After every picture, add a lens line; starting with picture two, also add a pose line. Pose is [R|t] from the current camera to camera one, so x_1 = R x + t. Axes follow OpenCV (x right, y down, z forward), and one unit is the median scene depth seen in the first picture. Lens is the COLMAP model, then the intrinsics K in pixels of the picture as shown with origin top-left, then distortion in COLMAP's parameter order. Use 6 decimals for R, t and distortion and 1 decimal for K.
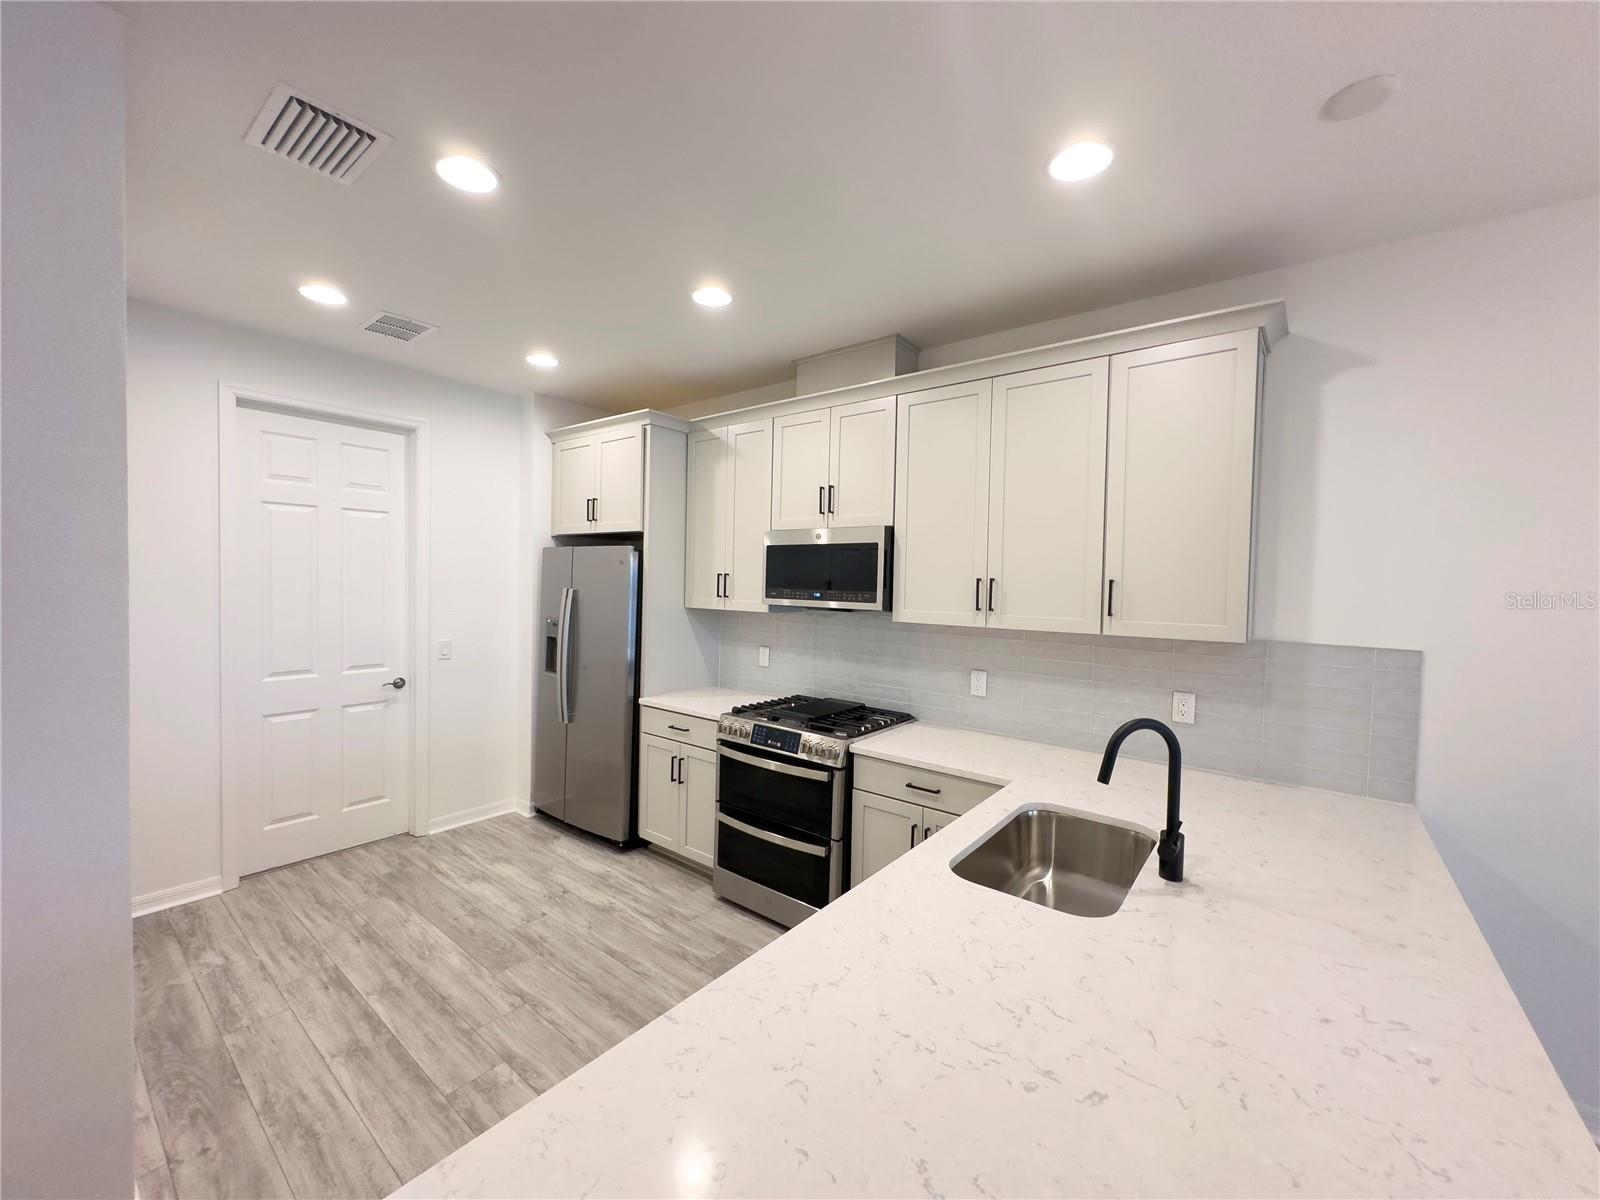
lens RADIAL K [[640.7, 0, 798.3], [0, 640.7, 605.0], [0, 0, 1]] dist [-0.001158, 0.000882]
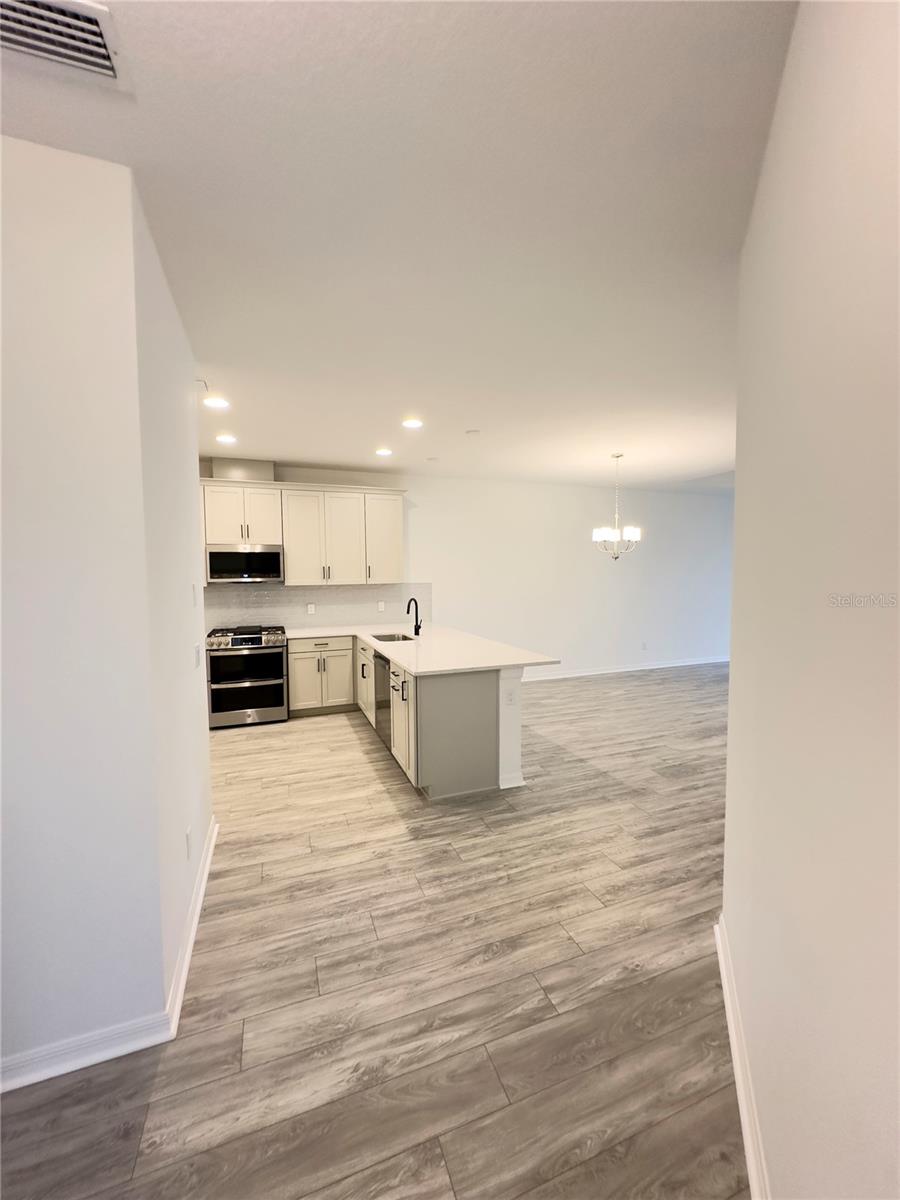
lens RADIAL K [[480.5, 0, 452.2], [0, 480.5, 595.0], [0, 0, 1]] dist [-0.001158, 0.000882]
pose [[0.514542, -0.066280, 0.854900, -1.068844], [0.053862, 0.997537, 0.044921, 0.014209], [-0.855772, 0.022933, 0.516845, -0.454920]]
